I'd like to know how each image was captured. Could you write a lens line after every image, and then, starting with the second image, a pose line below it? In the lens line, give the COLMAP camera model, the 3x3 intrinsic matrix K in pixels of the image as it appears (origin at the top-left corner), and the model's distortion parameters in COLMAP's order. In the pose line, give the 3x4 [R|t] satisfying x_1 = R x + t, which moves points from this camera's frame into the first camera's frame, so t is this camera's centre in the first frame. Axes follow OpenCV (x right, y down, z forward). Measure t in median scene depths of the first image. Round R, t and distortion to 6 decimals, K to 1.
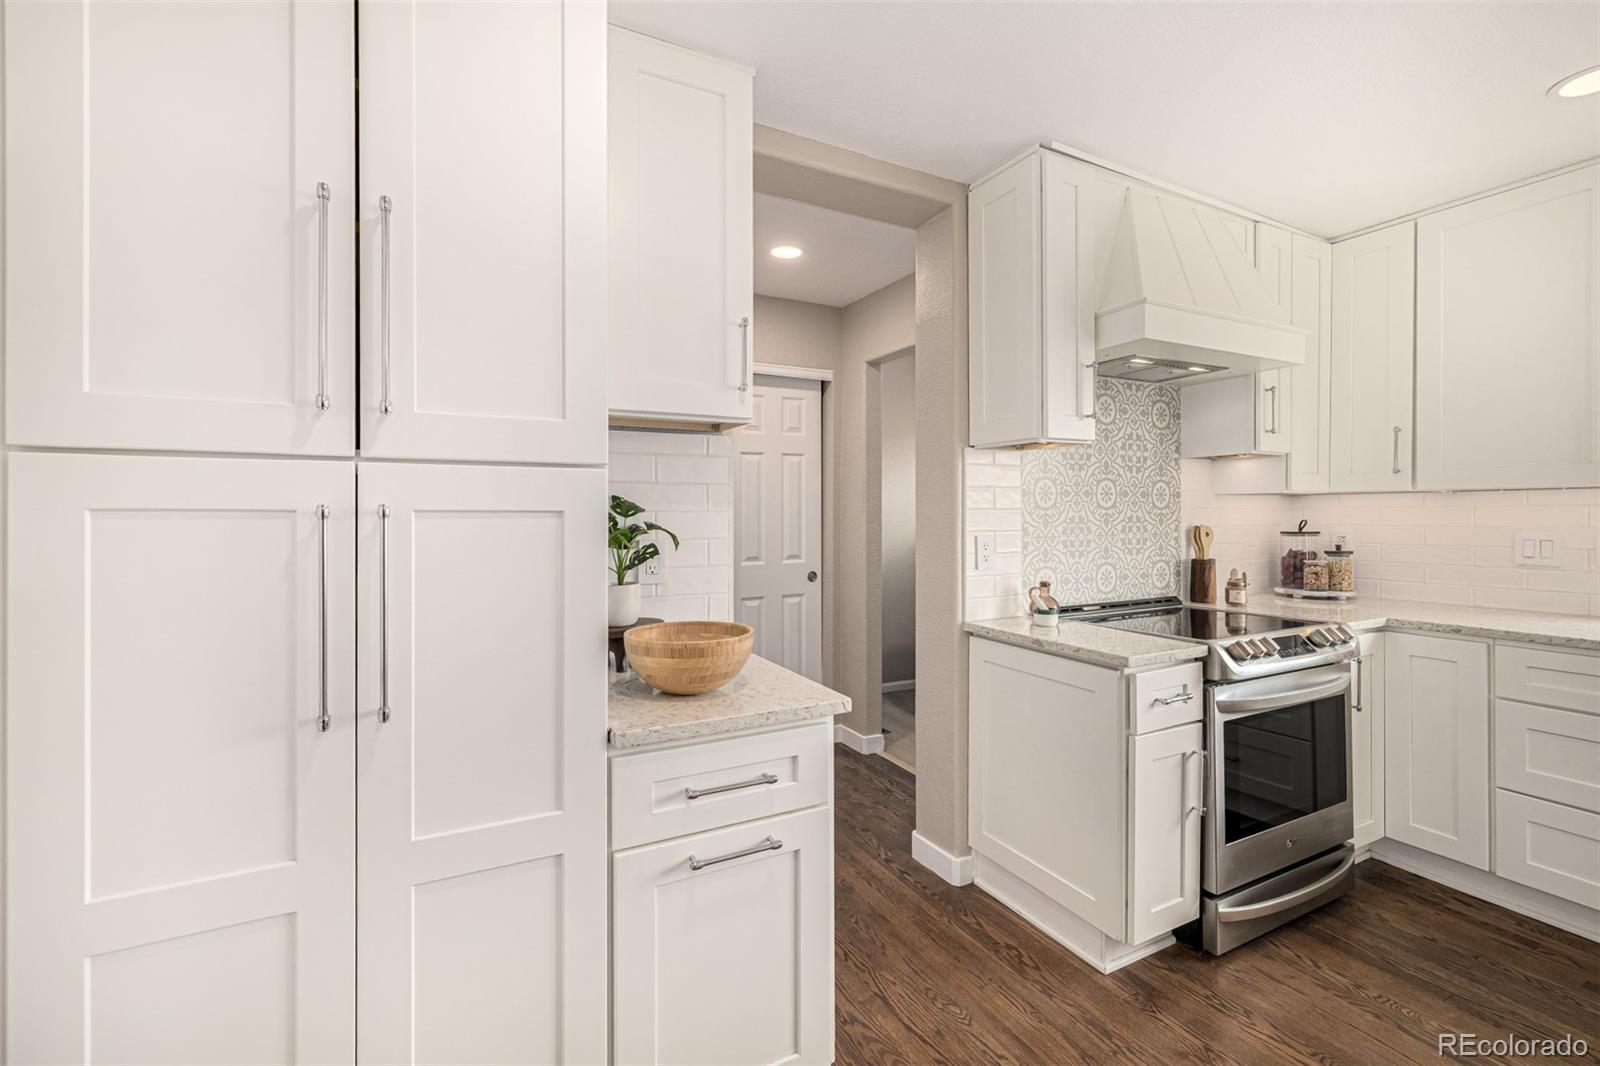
lens RADIAL K [[690.3, 0, 799.3], [0, 690.3, 511.4], [0, 0, 1]] dist [0.001957, -0.000088]
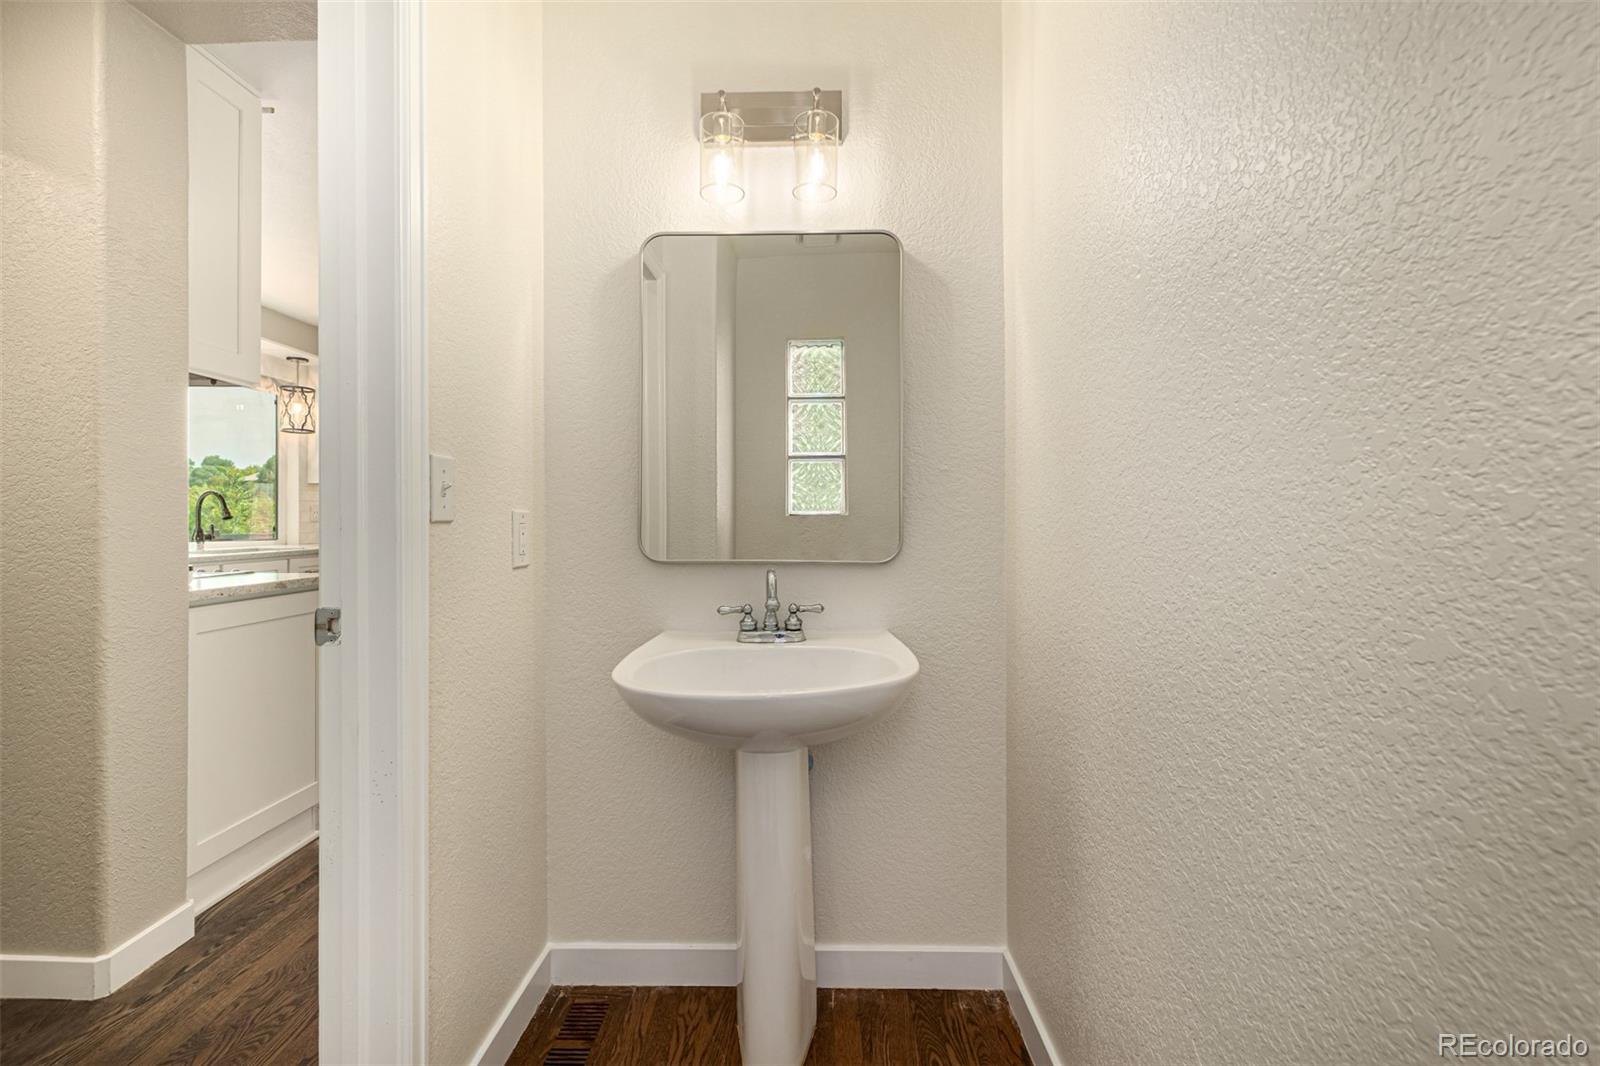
lens RADIAL K [[690.3, 0, 792.6], [0, 690.3, 521.2], [0, 0, 1]] dist [0.001957, -0.000088]
pose [[-0.873037, -0.000683, 0.487654, -0.631801], [0.001168, 0.999993, 0.003492, 0.067195], [-0.487653, 0.003618, -0.873030, 1.158531]]
